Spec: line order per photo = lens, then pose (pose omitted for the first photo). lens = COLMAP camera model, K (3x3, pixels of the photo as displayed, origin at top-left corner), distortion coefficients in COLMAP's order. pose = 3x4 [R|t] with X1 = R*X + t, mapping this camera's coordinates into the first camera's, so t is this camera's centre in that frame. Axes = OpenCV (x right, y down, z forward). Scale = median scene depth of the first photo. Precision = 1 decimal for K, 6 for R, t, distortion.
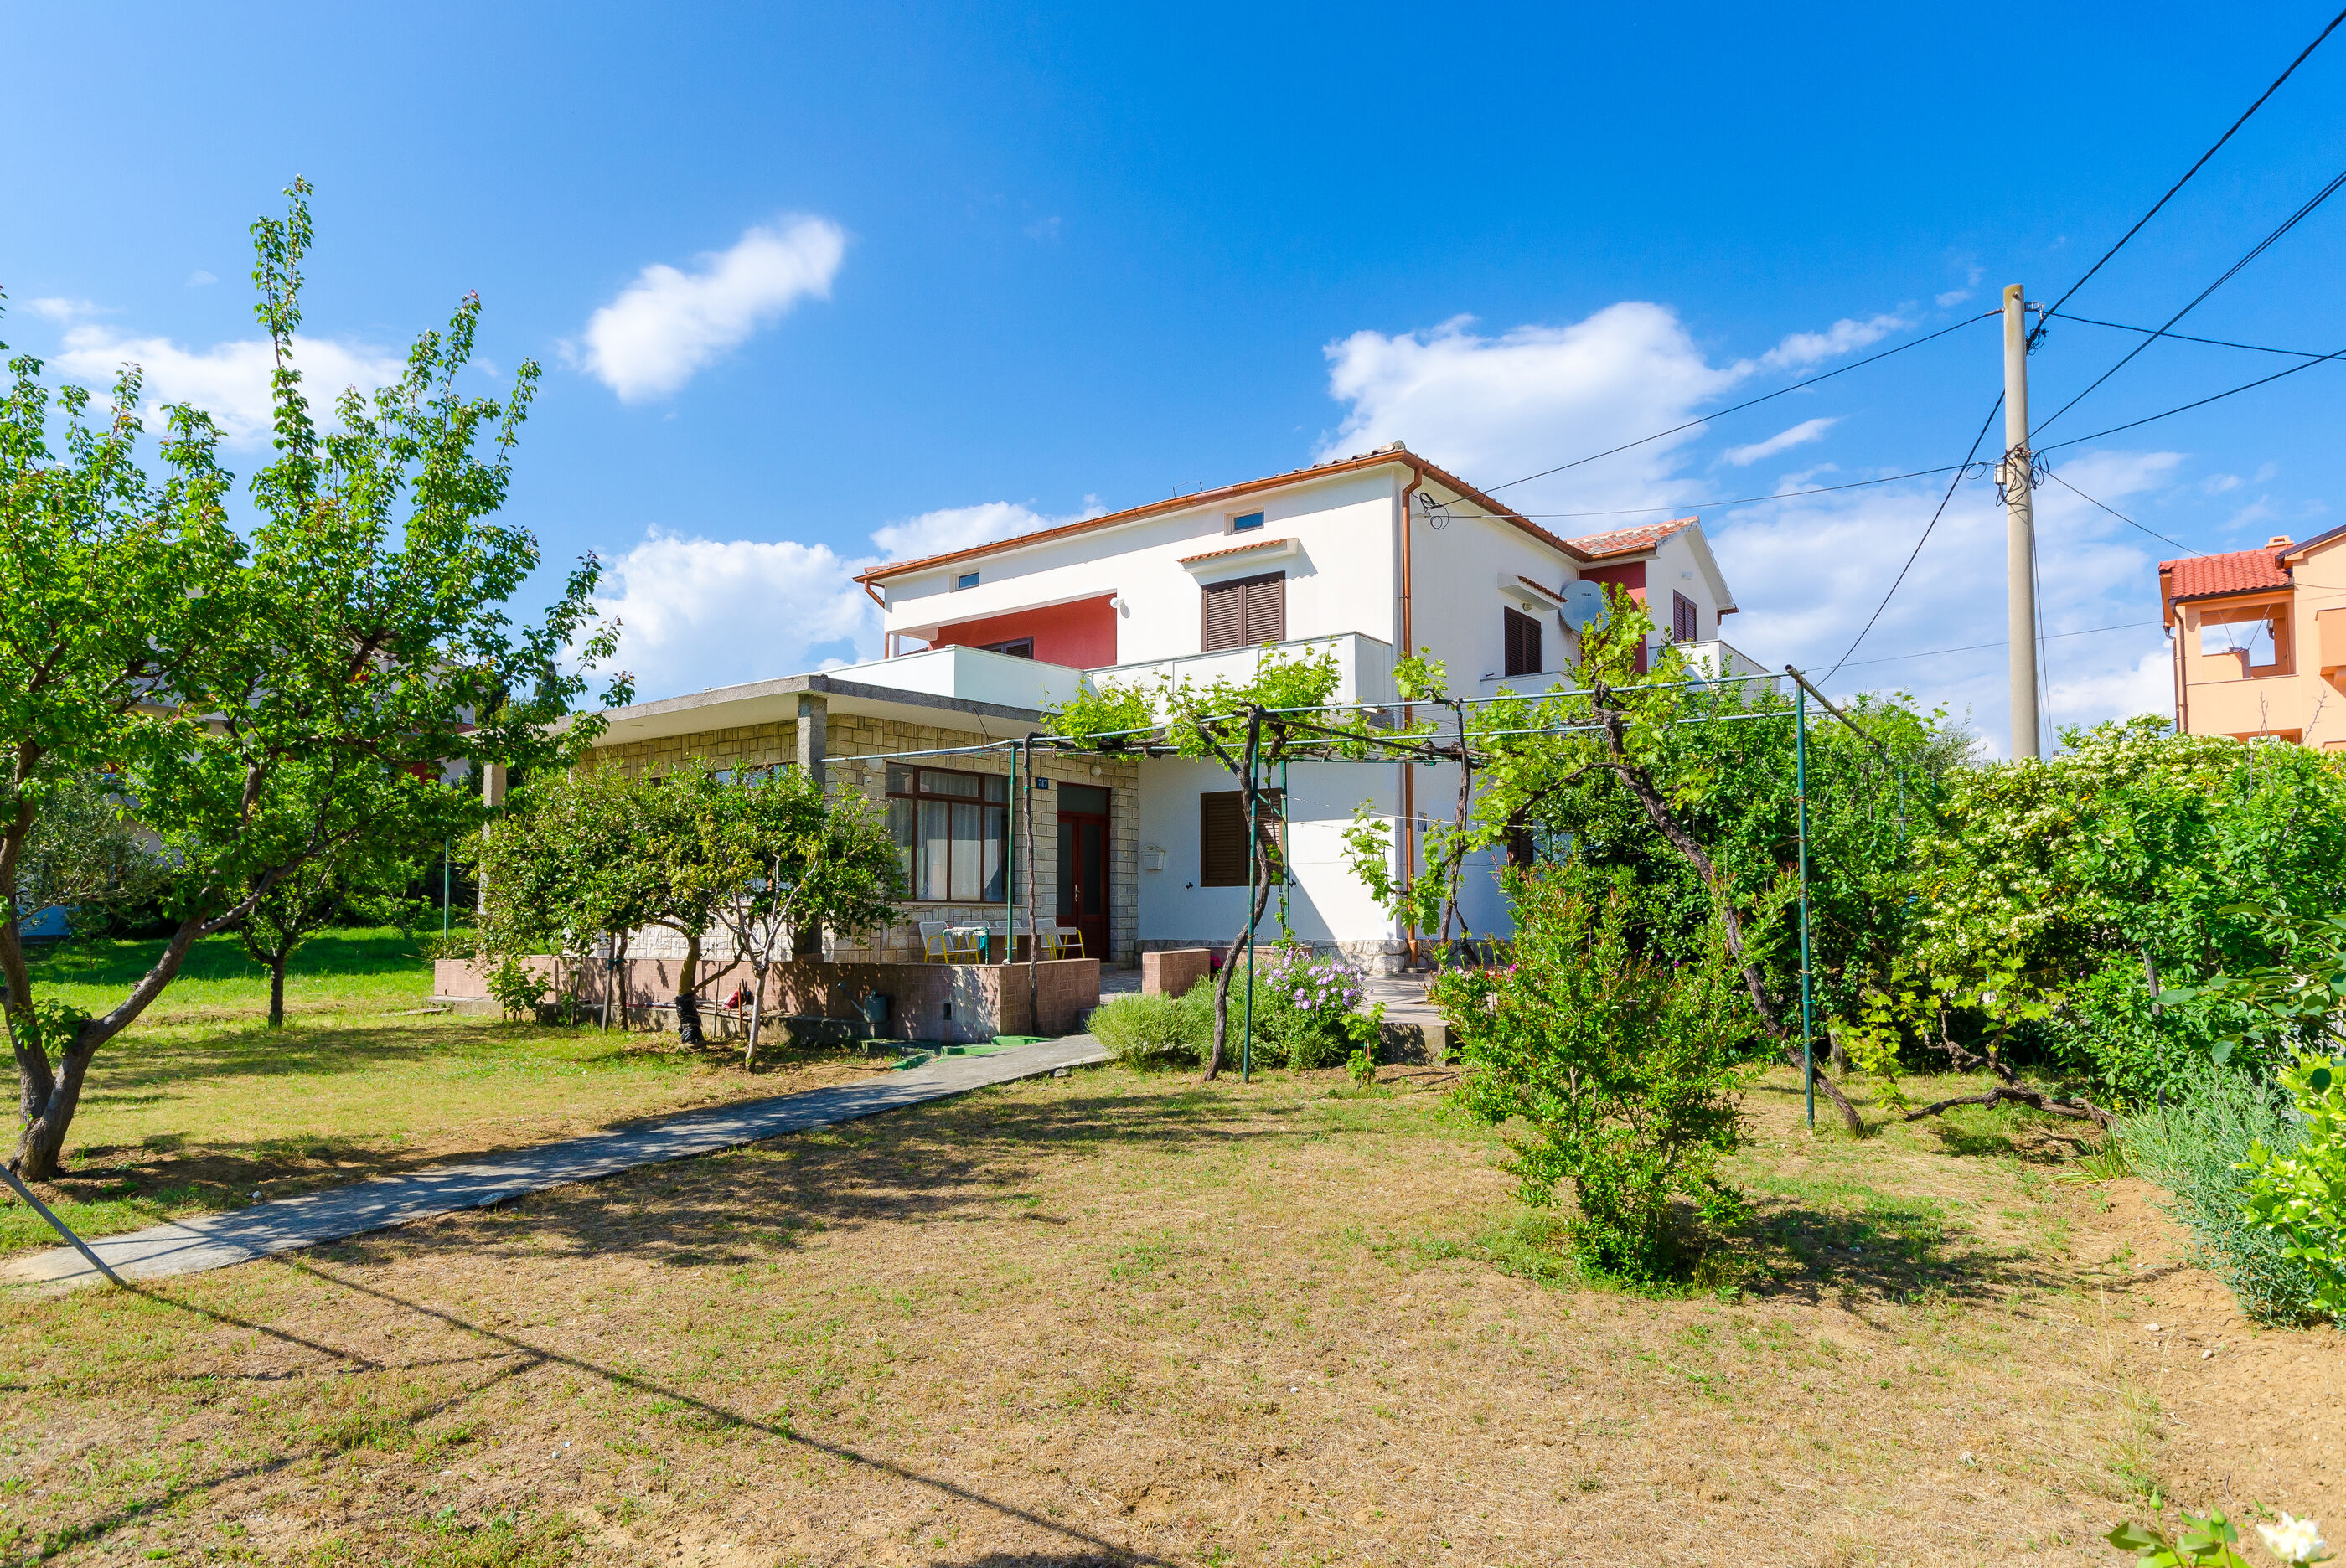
lens RADIAL K [[1407.3, 0, 1177.8], [0, 1407.3, 836.5], [0, 0, 1]] dist [-0.003642, 0.000944]
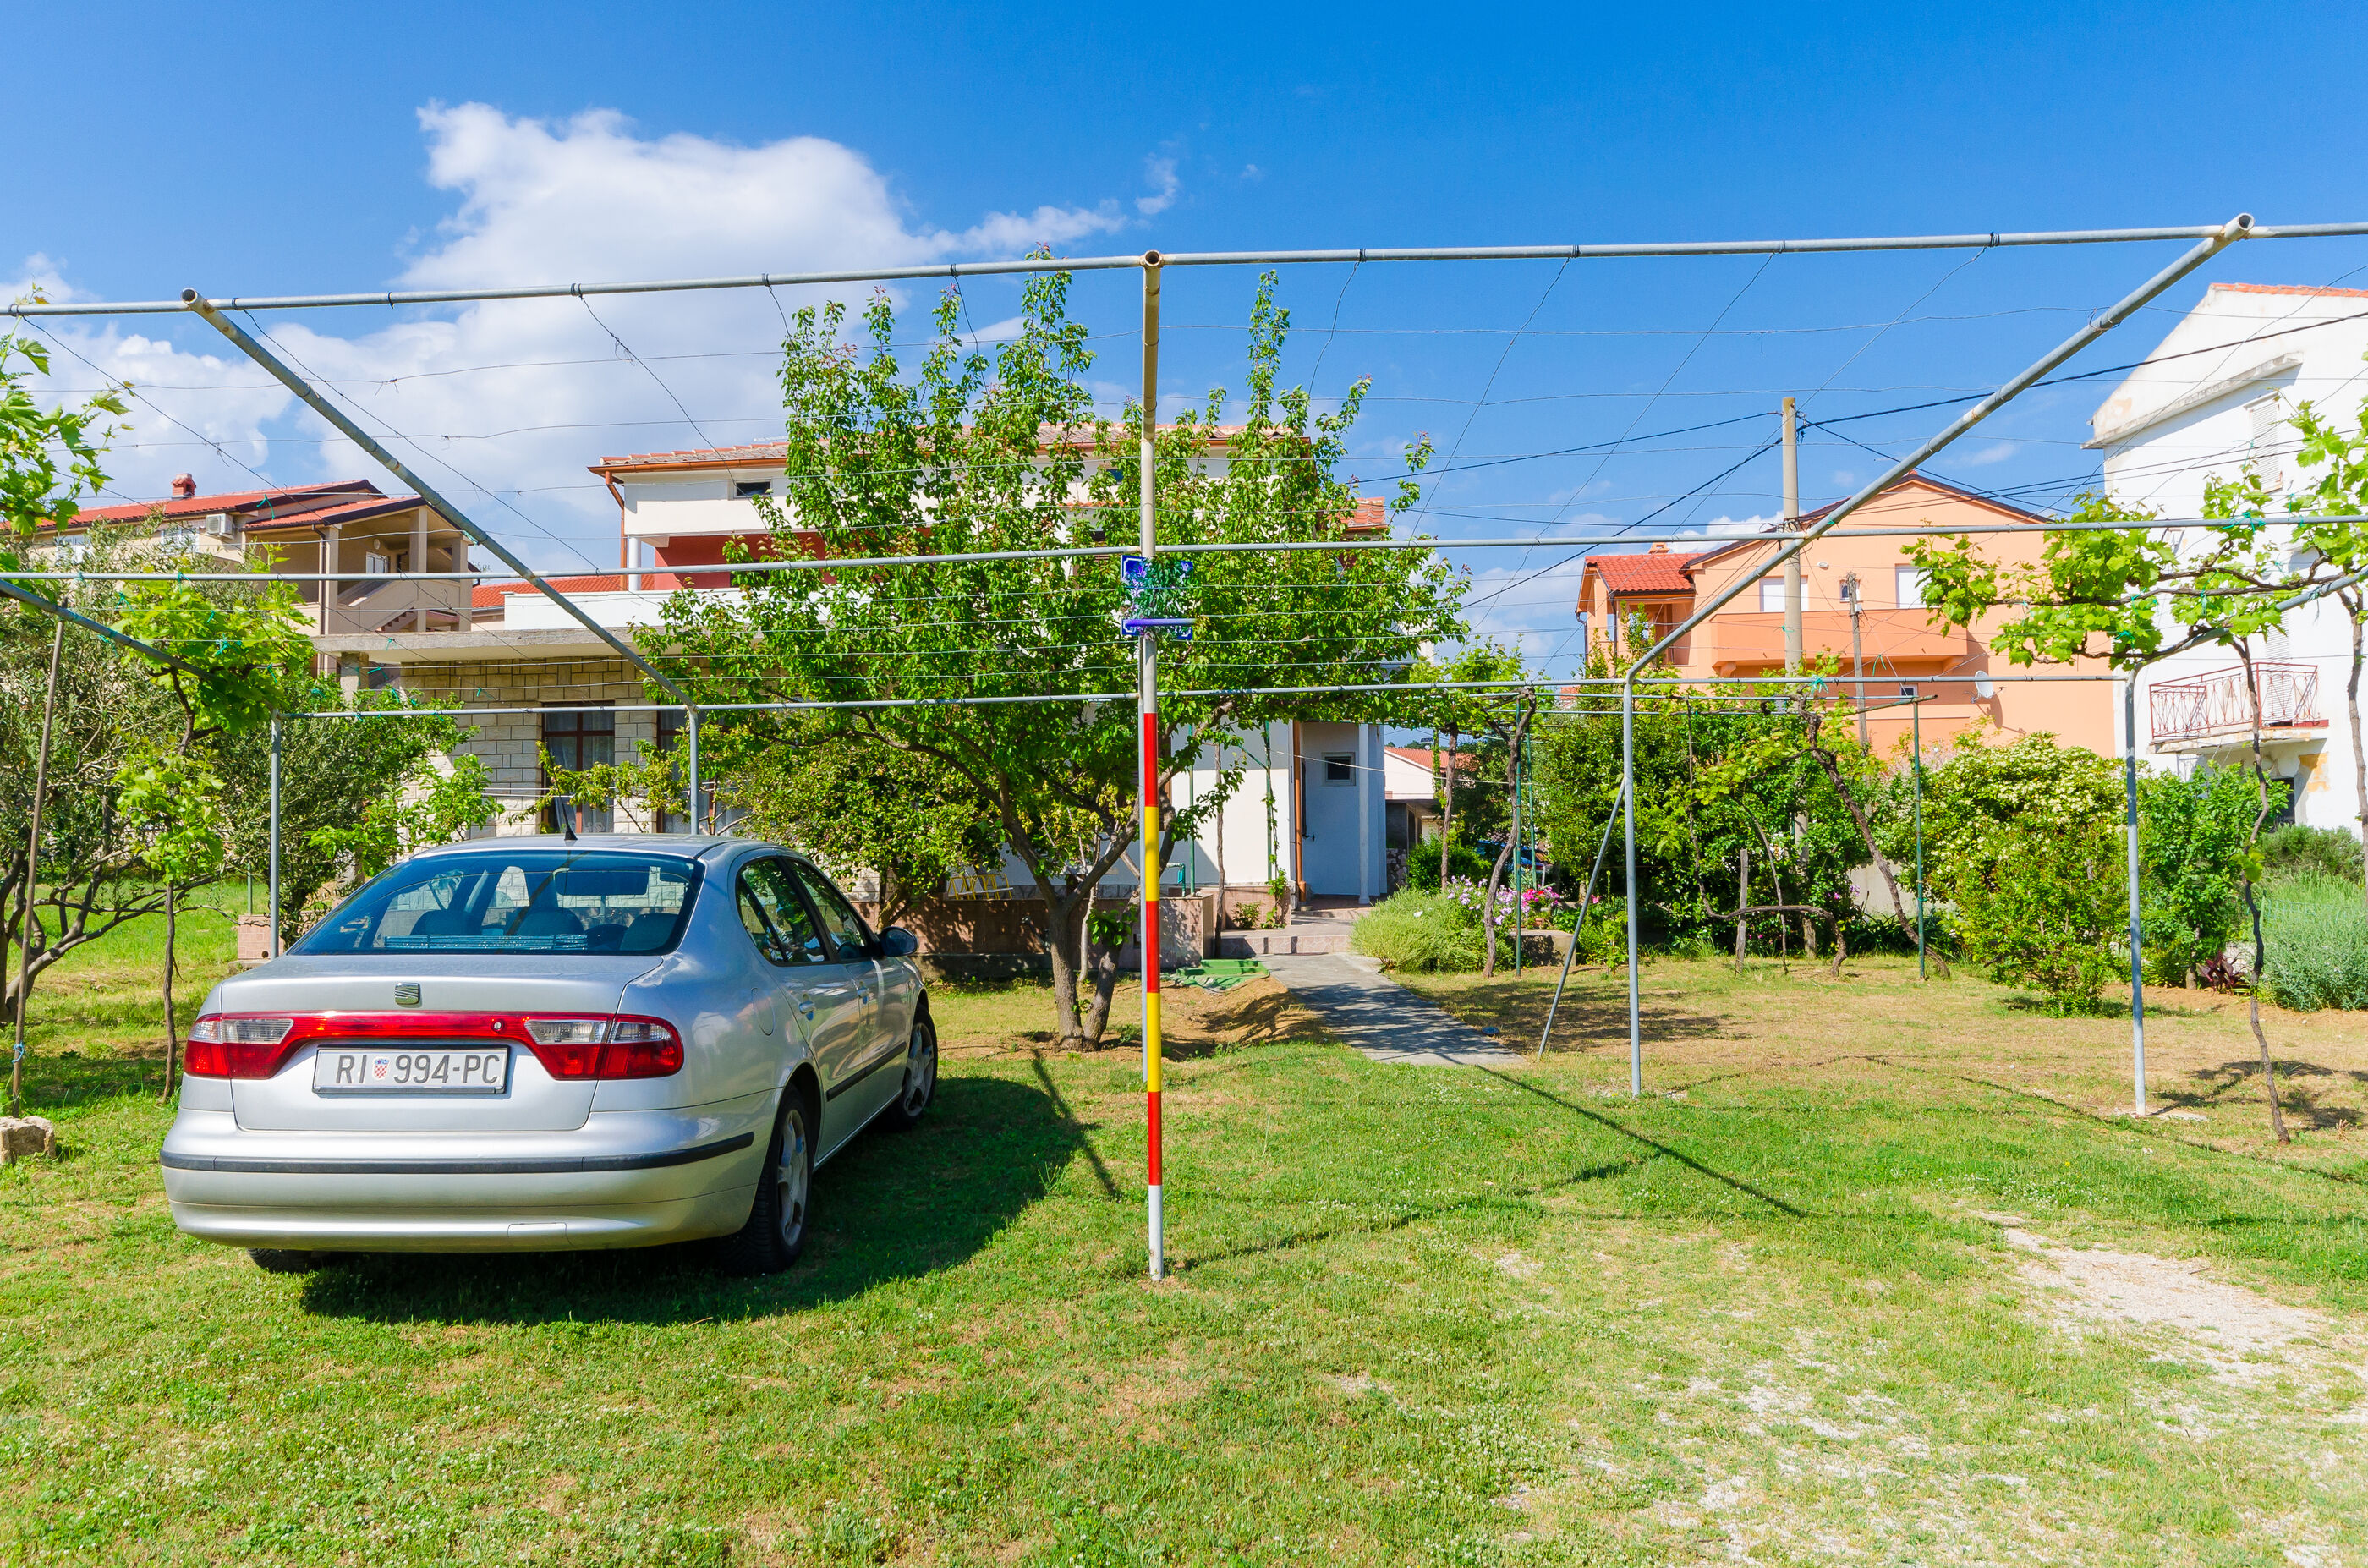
lens RADIAL K [[1772.7, 0, 1182.4], [0, 1772.7, 758.1], [0, 0, 1]] dist [-0.010765, 0.005552]
pose [[0.859432, 0.028884, 0.510434, -0.326947], [-0.022247, 0.999570, -0.019106, 0.003441], [-0.510766, 0.005065, 0.859705, -0.076375]]
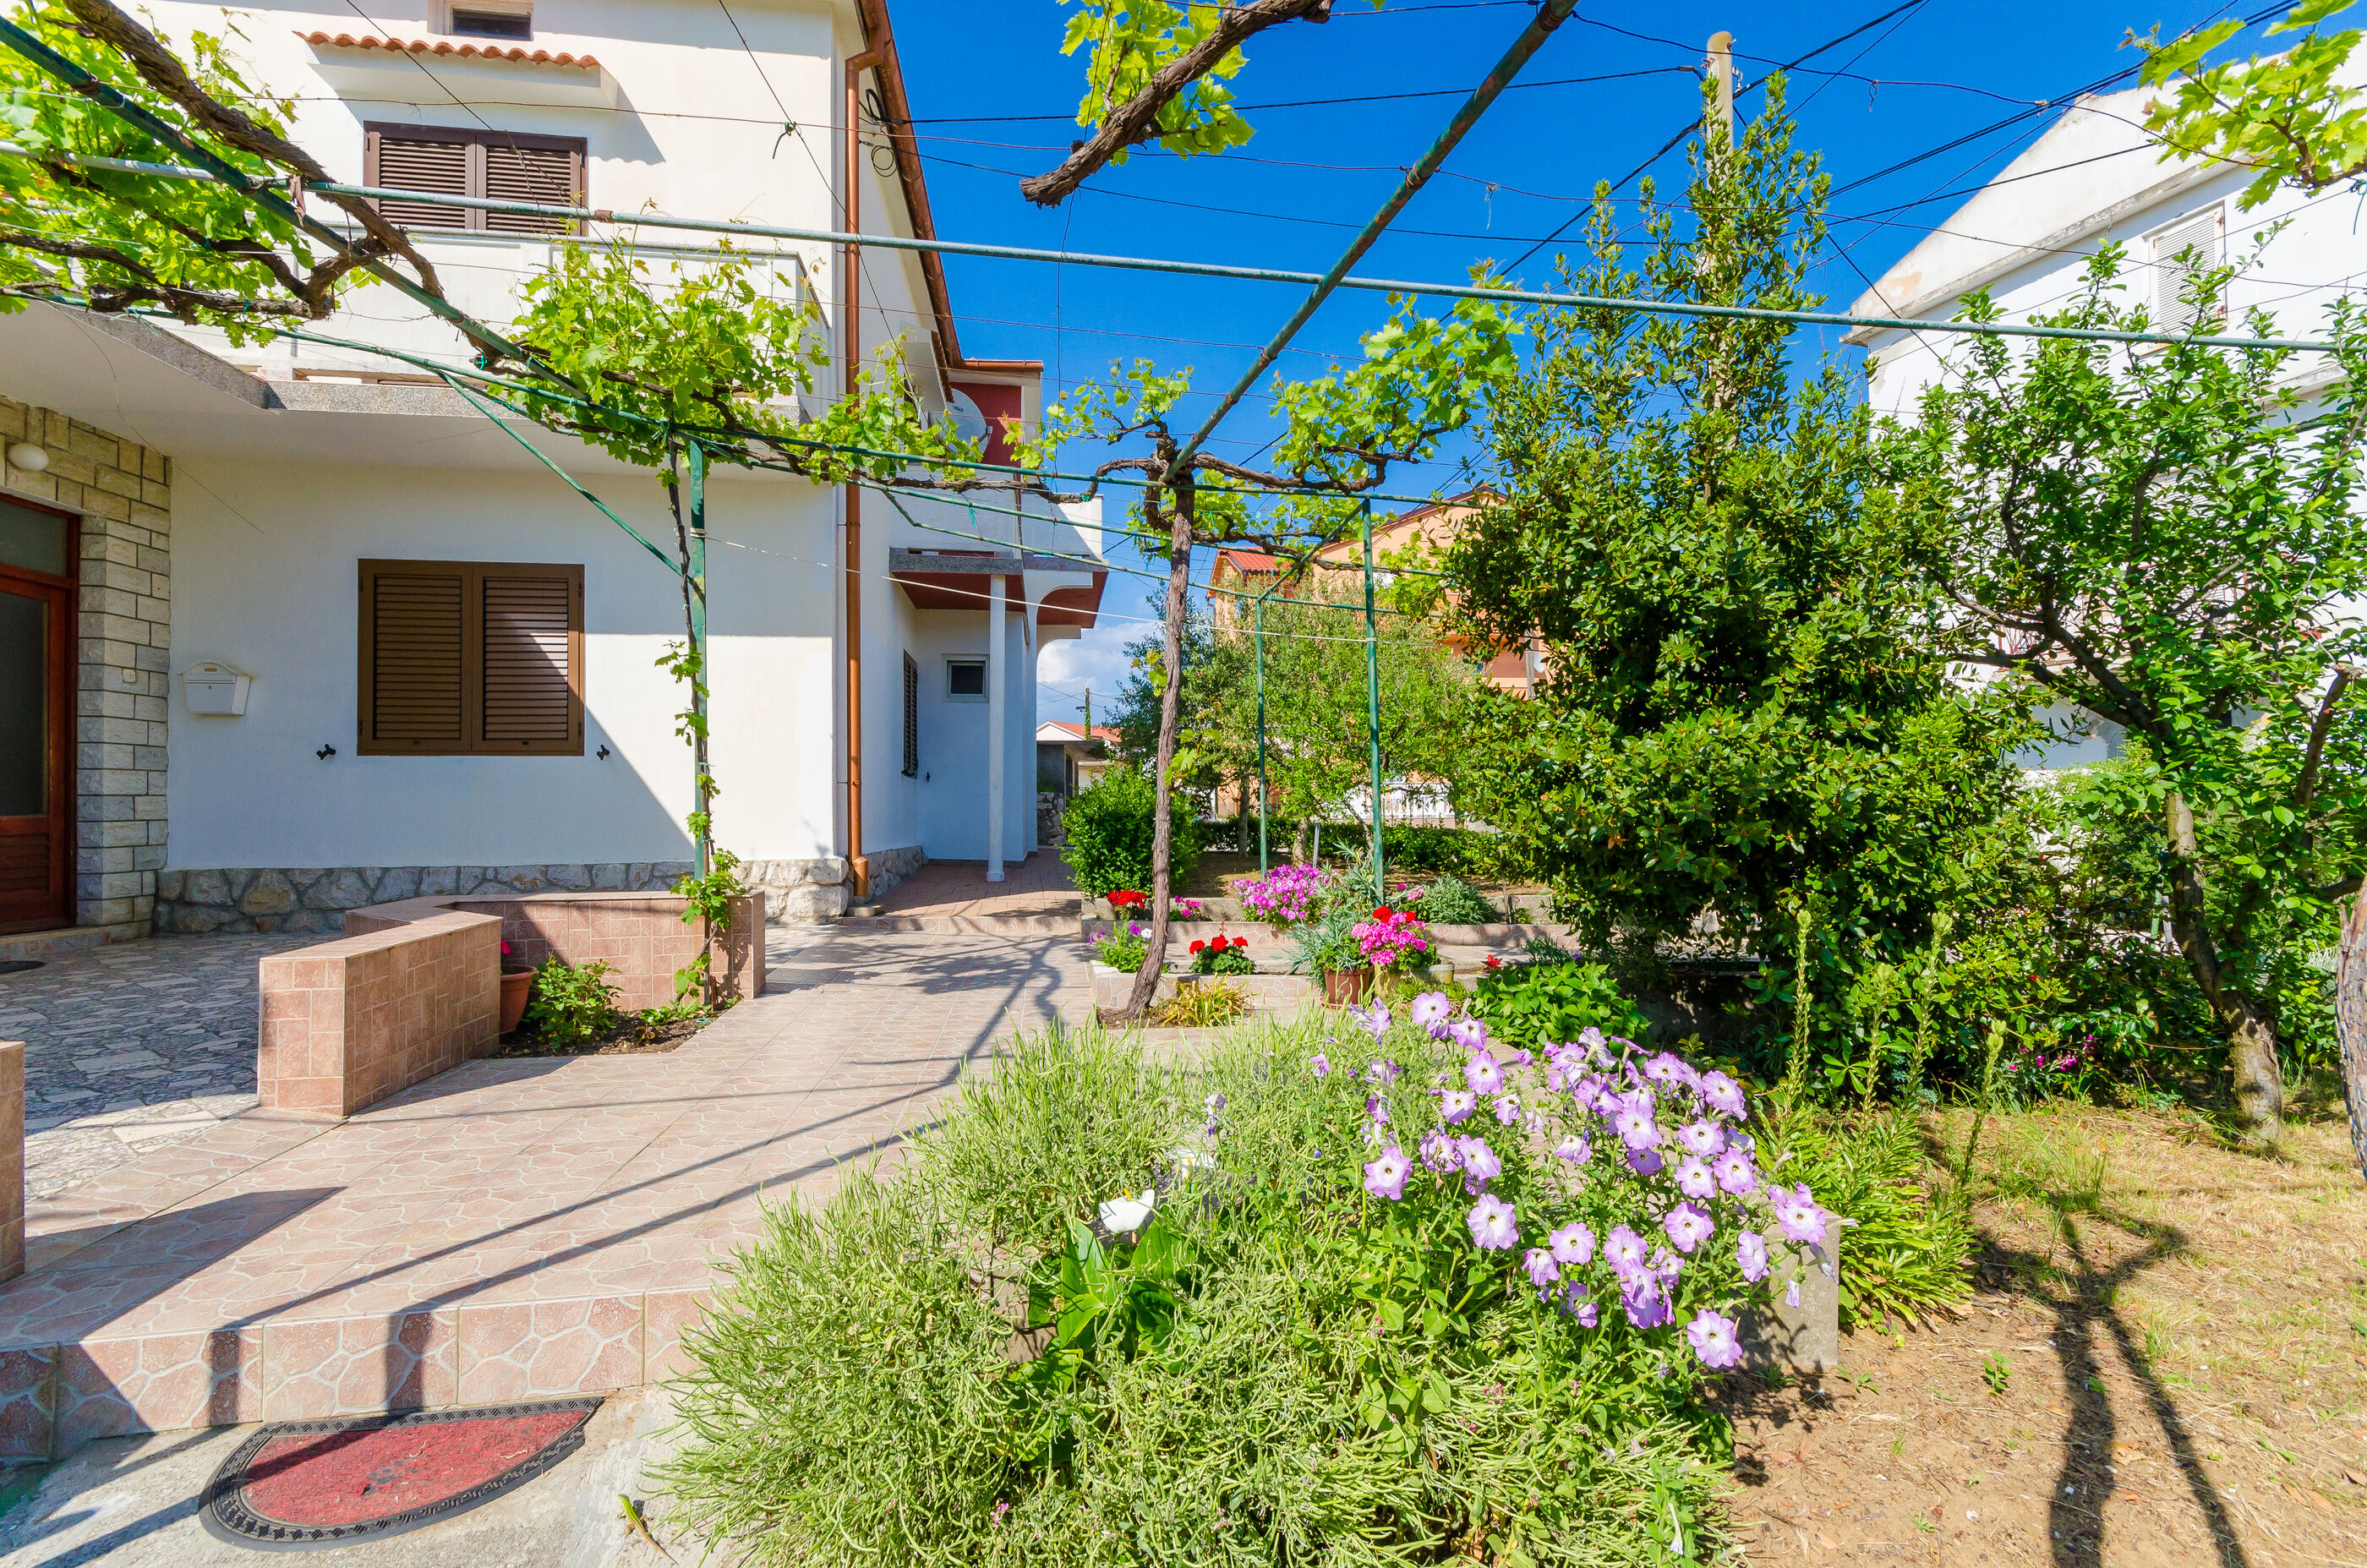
lens RADIAL K [[1035.1, 0, 1182.7], [0, 1035.1, 795.5], [0, 0, 1]] dist [0.000855, -0.000251]
pose [[0.709692, 0.007534, 0.704472, -0.018246], [-0.034791, 0.999098, 0.024364, 0.017748], [-0.703653, -0.041800, 0.709313, 0.320712]]
